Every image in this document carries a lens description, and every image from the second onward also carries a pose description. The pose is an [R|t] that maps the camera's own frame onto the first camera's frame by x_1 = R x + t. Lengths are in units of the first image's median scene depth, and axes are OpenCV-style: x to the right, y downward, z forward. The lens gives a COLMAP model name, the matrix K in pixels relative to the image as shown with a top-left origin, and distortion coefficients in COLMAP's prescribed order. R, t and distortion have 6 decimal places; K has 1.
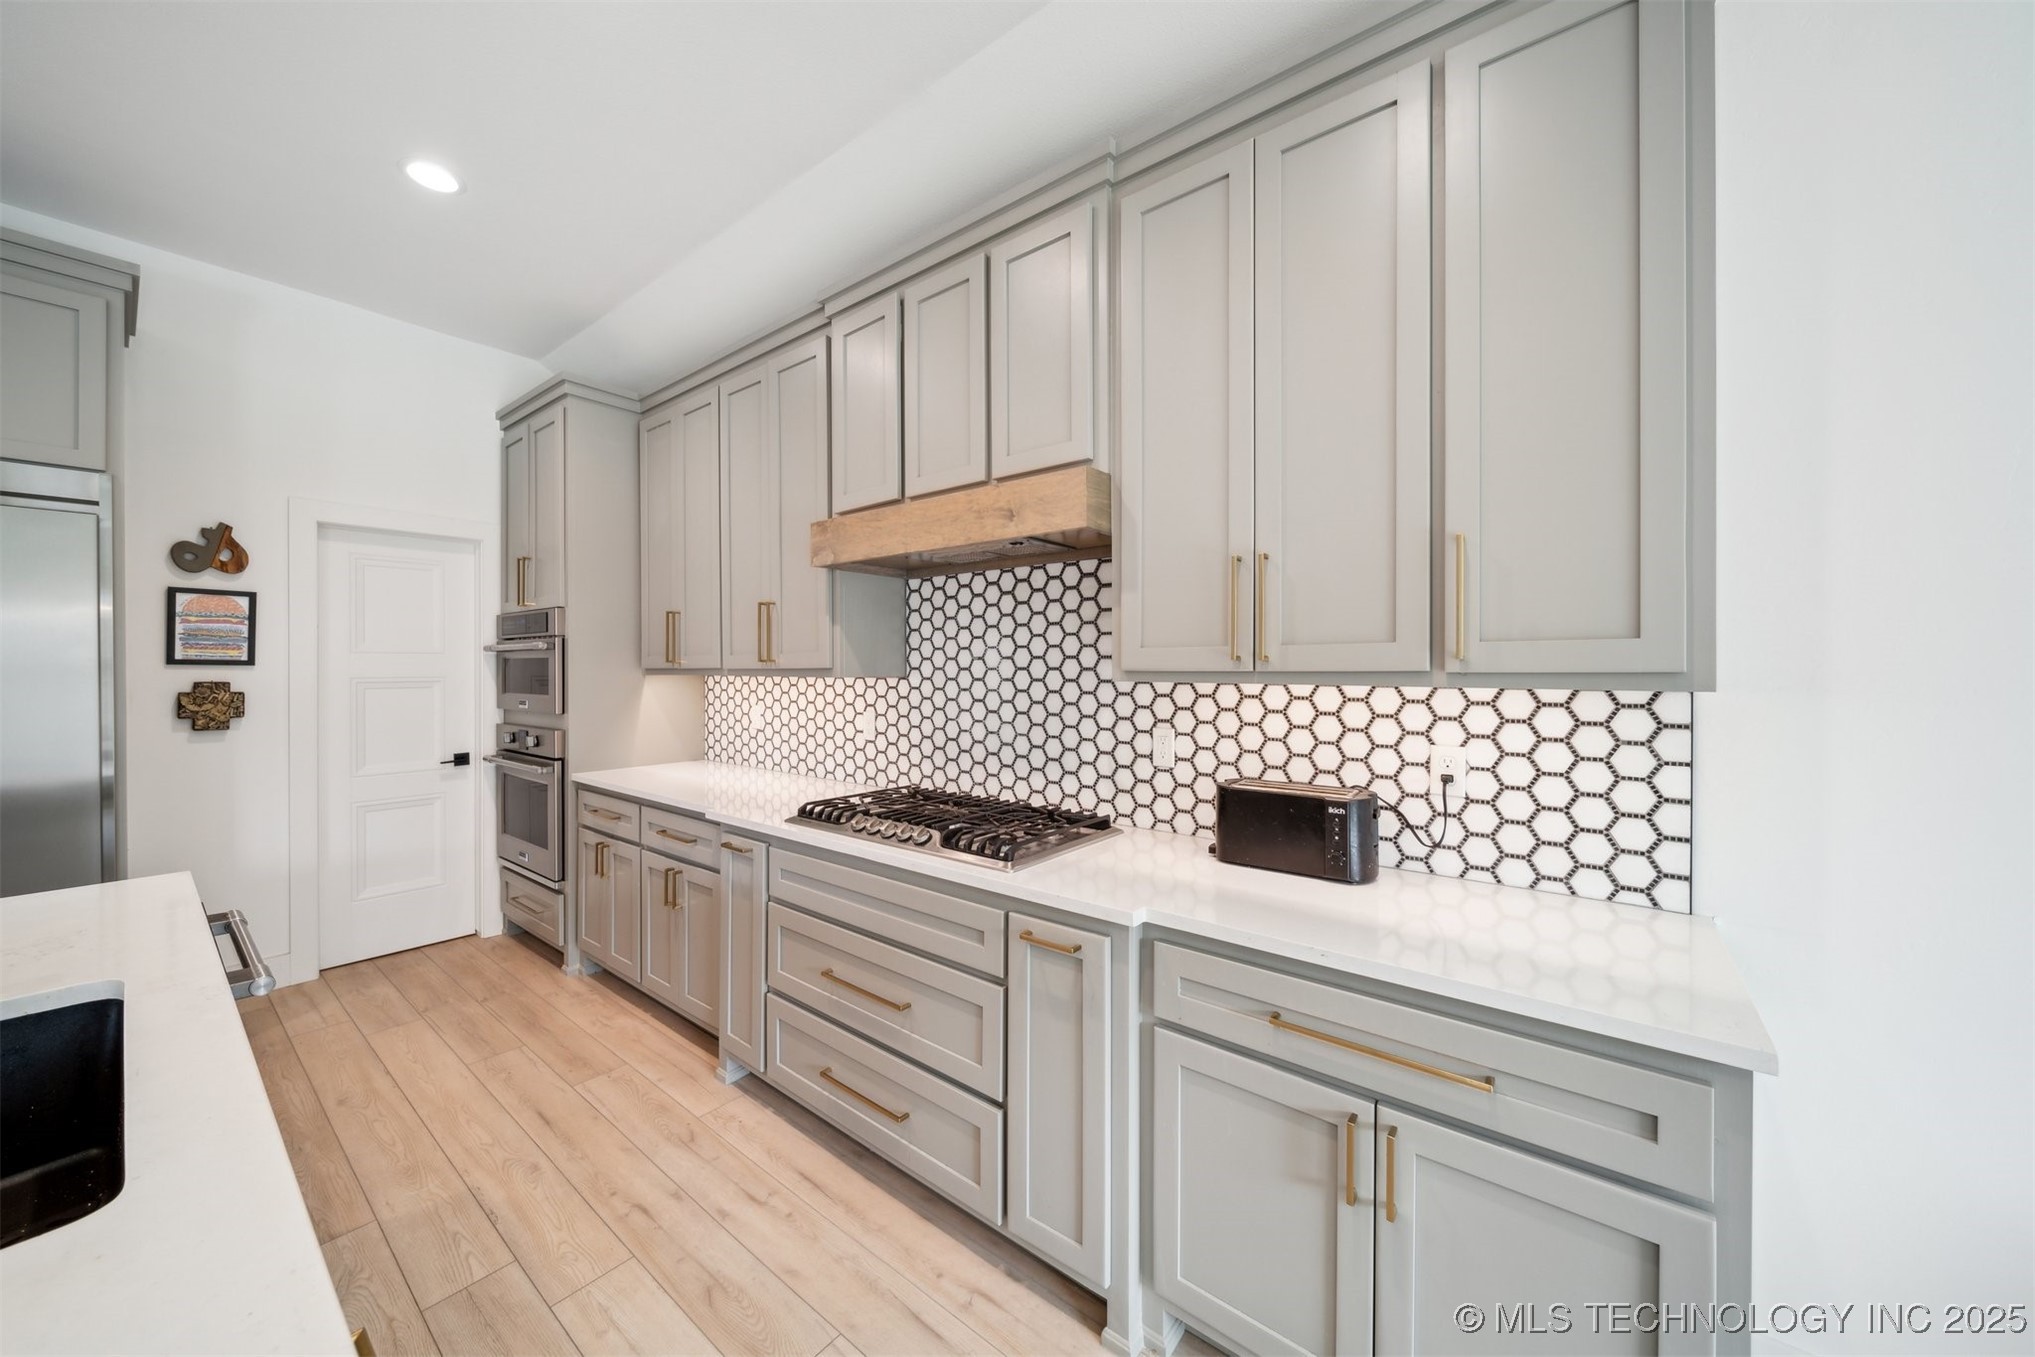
lens RADIAL K [[720.9, 0, 1008.6], [0, 720.9, 667.3], [0, 0, 1]] dist [-0.000688, -0.000216]
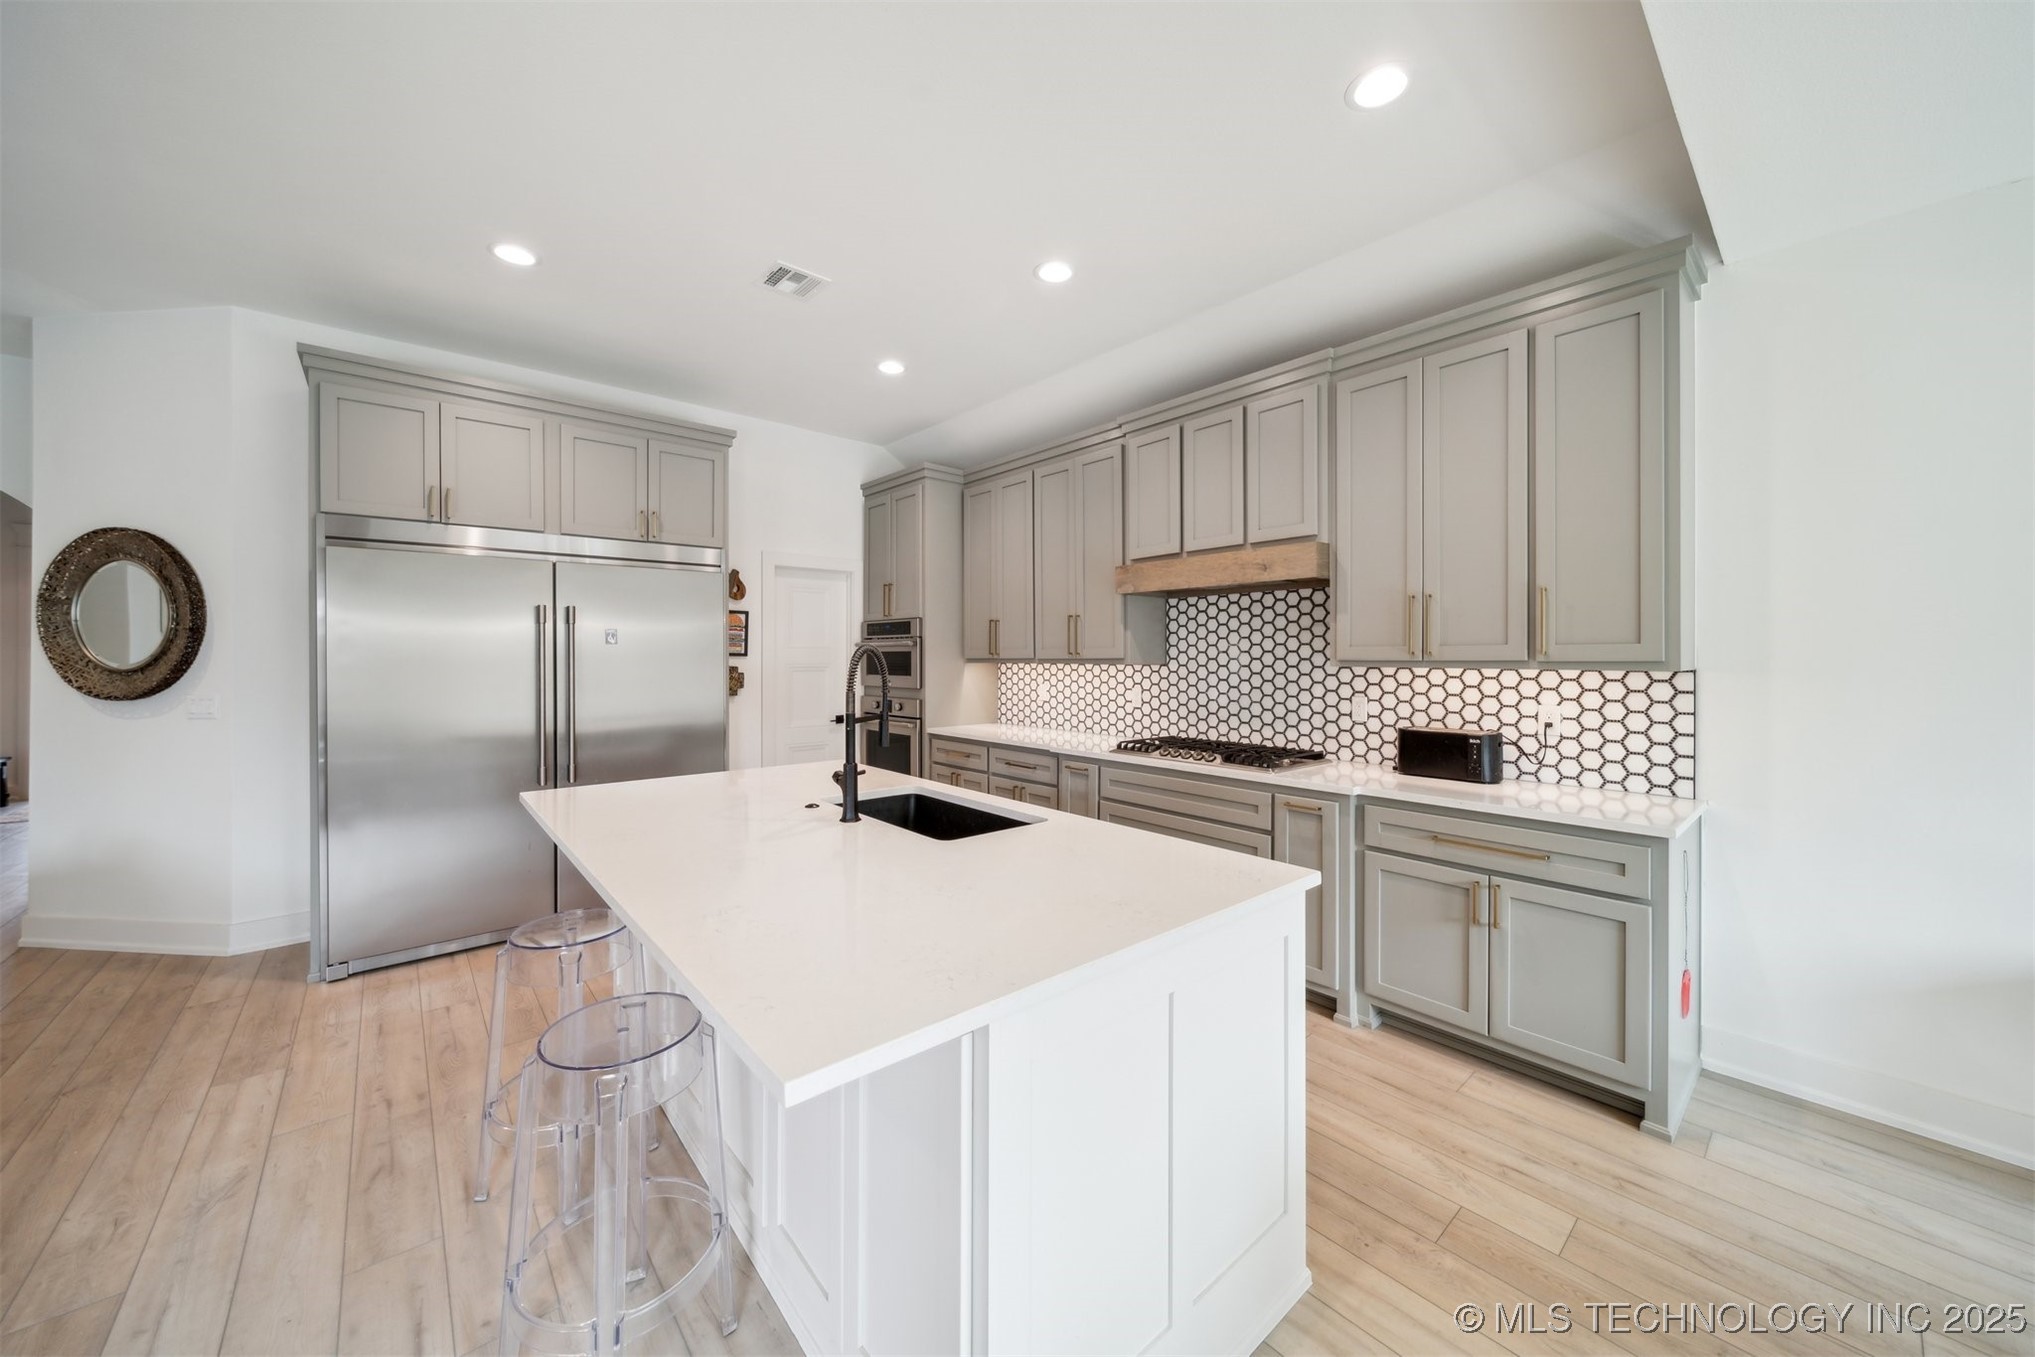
lens RADIAL K [[722.7, 0, 1004.3], [0, 722.7, 655.8], [0, 0, 1]] dist [-0.001011, -0.000118]
pose [[0.981431, 0.000391, -0.191815, -0.250427], [-0.000797, 0.999998, -0.002040, -0.001208], [0.191814, 0.002155, 0.981429, -0.716812]]
